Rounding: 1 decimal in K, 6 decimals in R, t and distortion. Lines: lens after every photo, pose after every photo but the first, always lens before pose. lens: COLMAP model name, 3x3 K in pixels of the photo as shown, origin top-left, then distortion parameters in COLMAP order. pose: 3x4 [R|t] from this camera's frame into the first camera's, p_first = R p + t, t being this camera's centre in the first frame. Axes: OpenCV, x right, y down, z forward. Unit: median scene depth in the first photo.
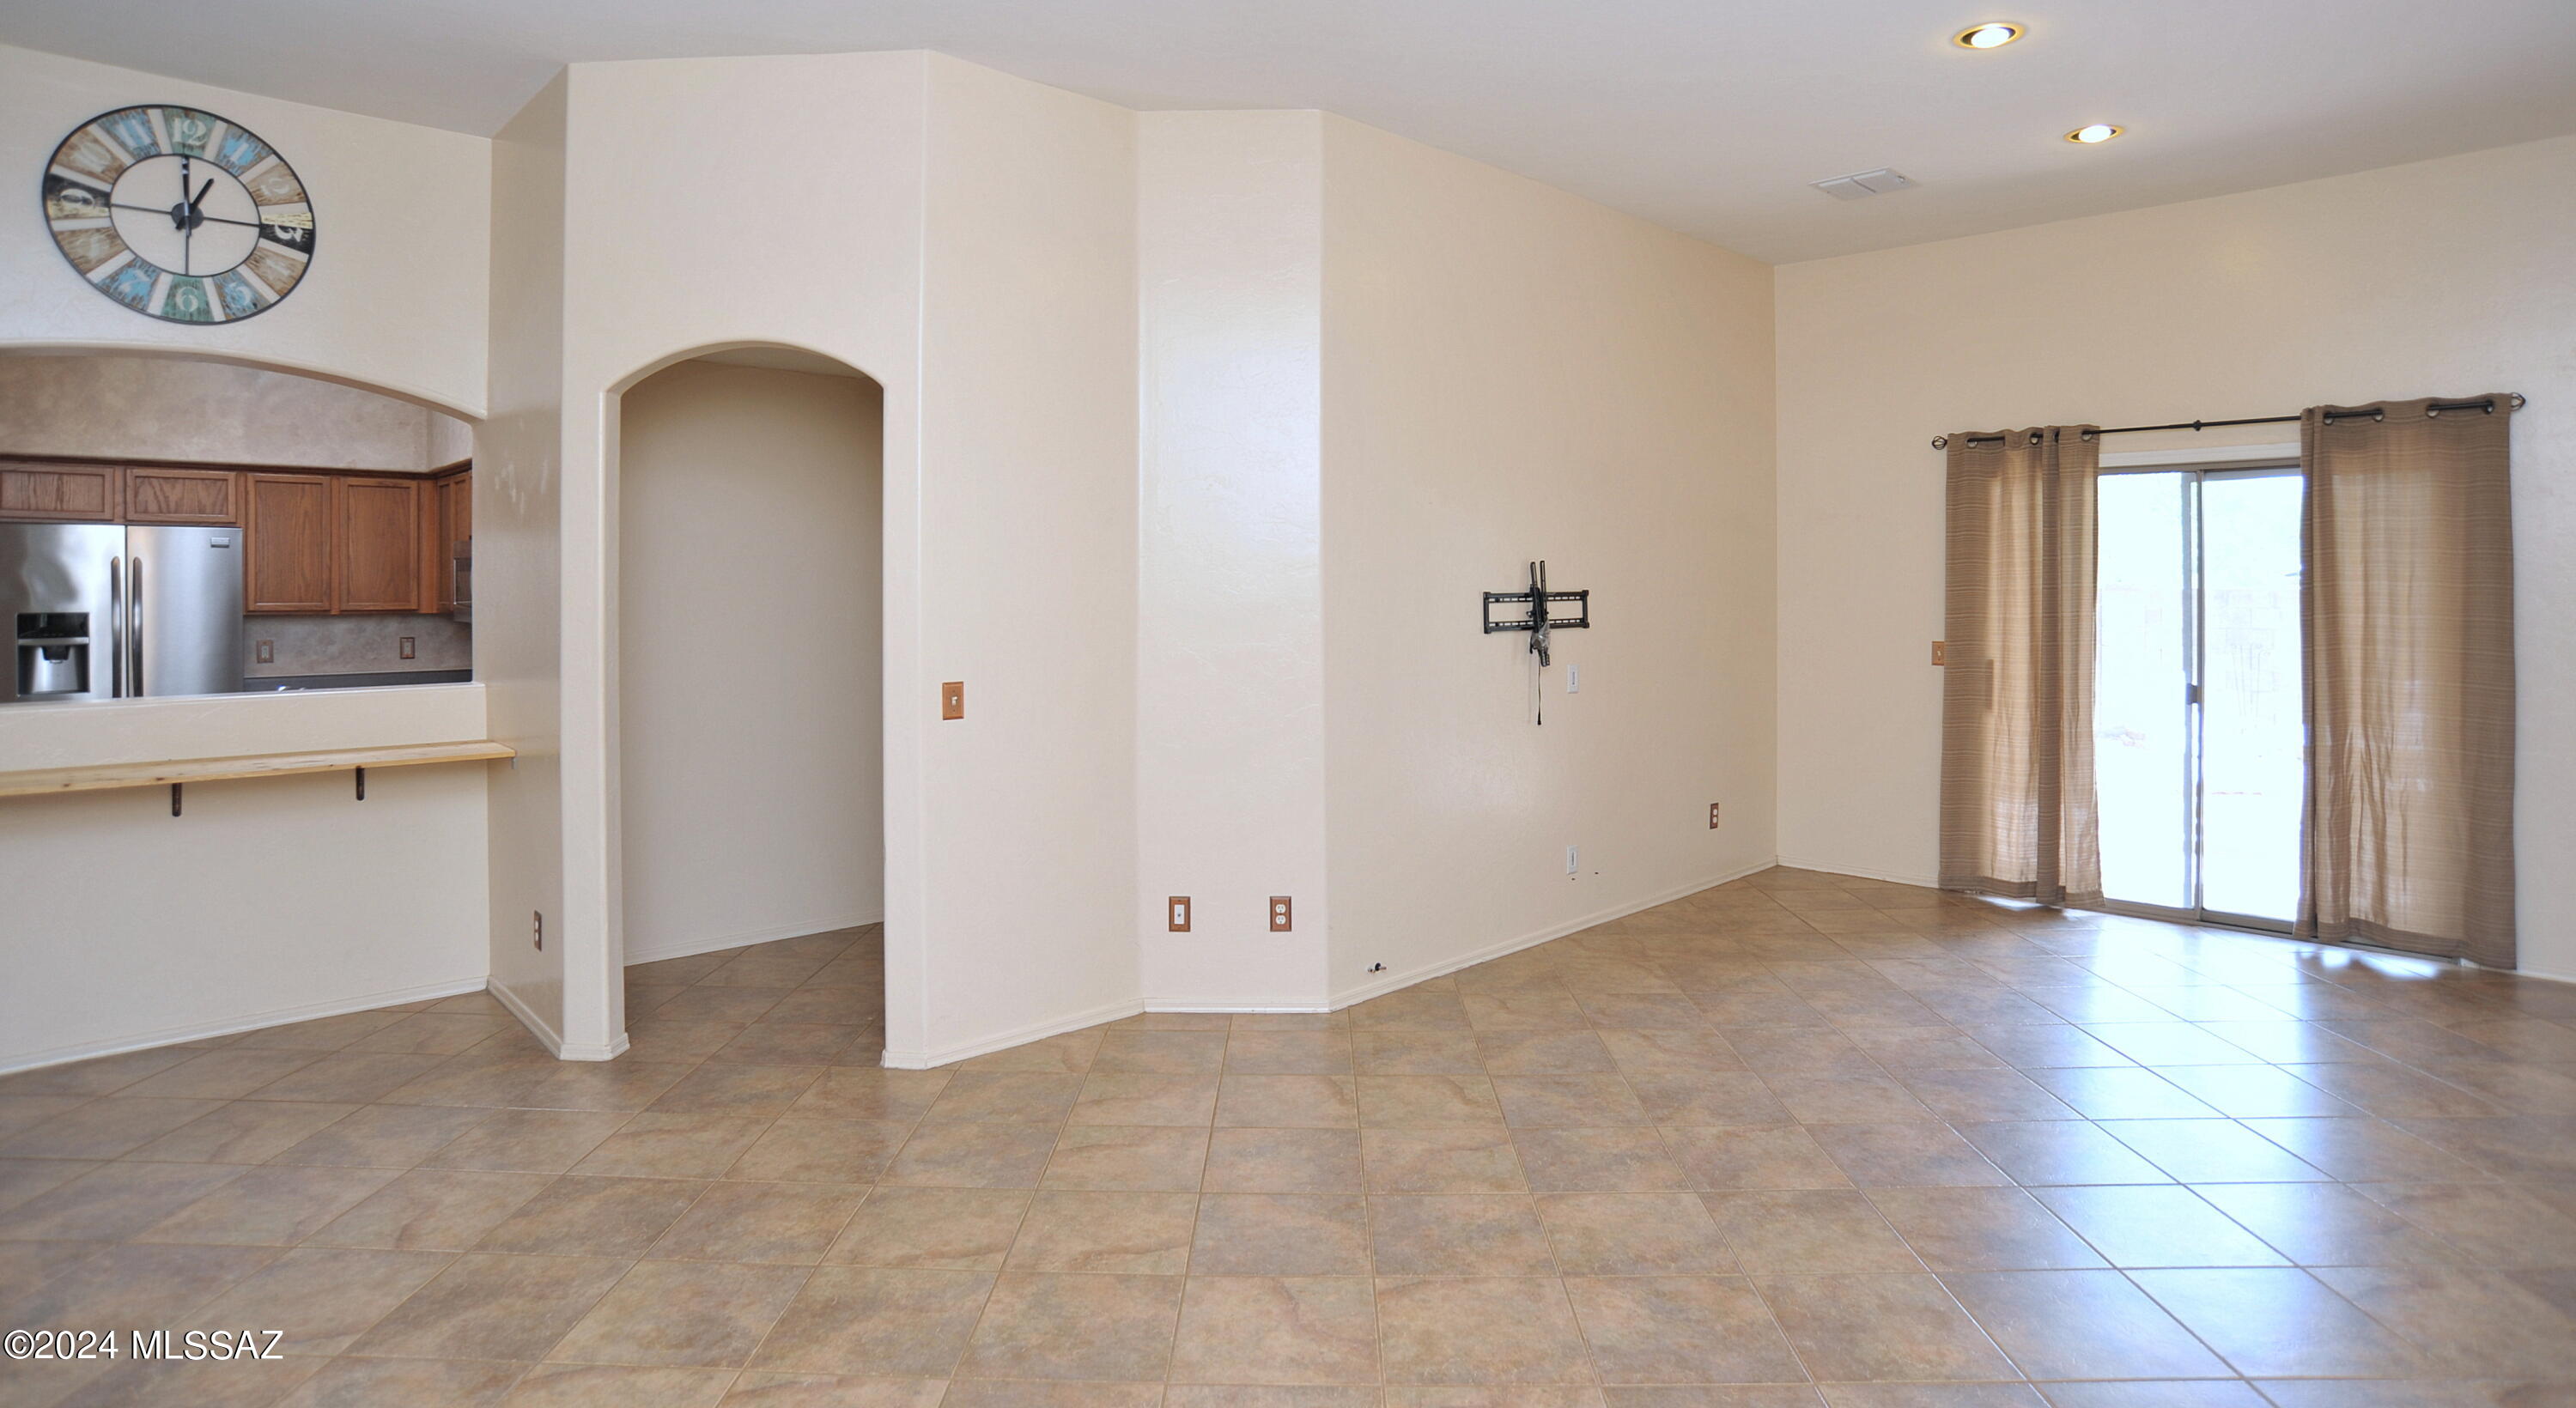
lens RADIAL K [[1356.2, 0, 1289.6], [0, 1356.2, 588.6], [0, 0, 1]] dist [-0.090651, 0.037679]
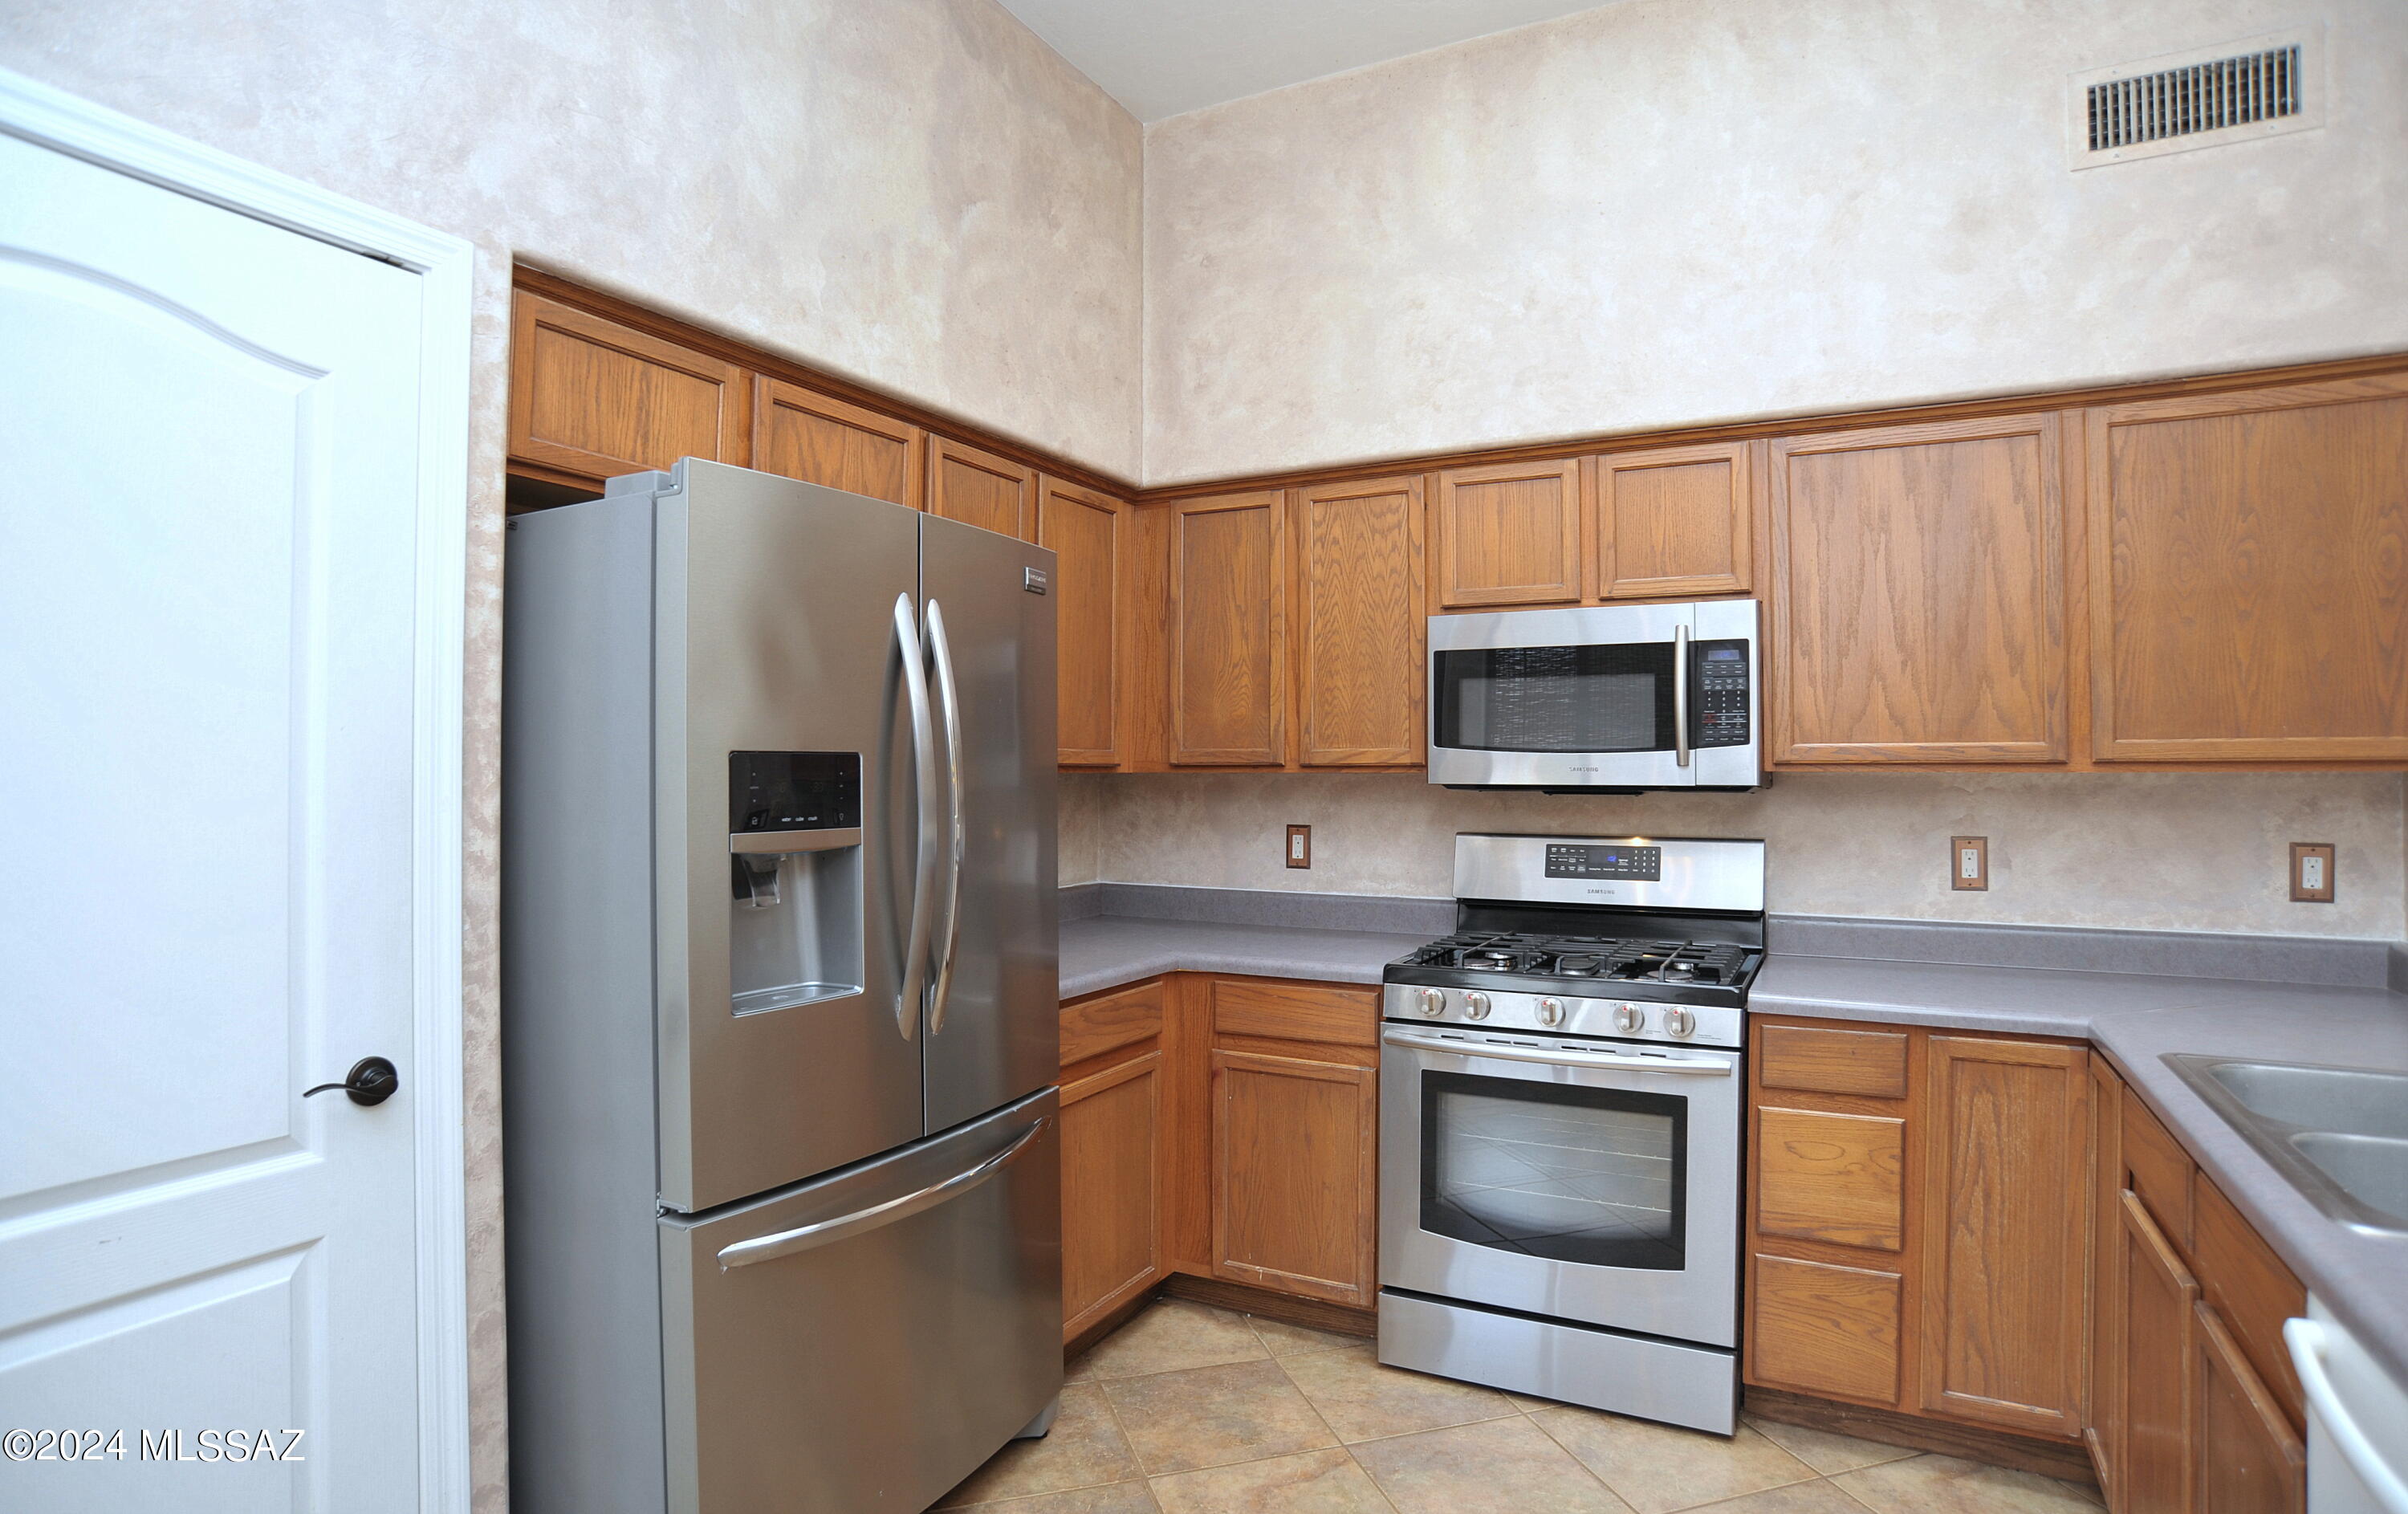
lens RADIAL K [[1279.8, 0, 1204.0], [0, 1279.8, 757.0], [0, 0, 1]] dist [-0.105772, 0.047446]
pose [[0.950834, 0.005810, 0.309646, -1.306153], [-0.000038, 0.999826, -0.018645, 0.036178], [-0.309701, 0.017717, 0.950669, 0.902350]]
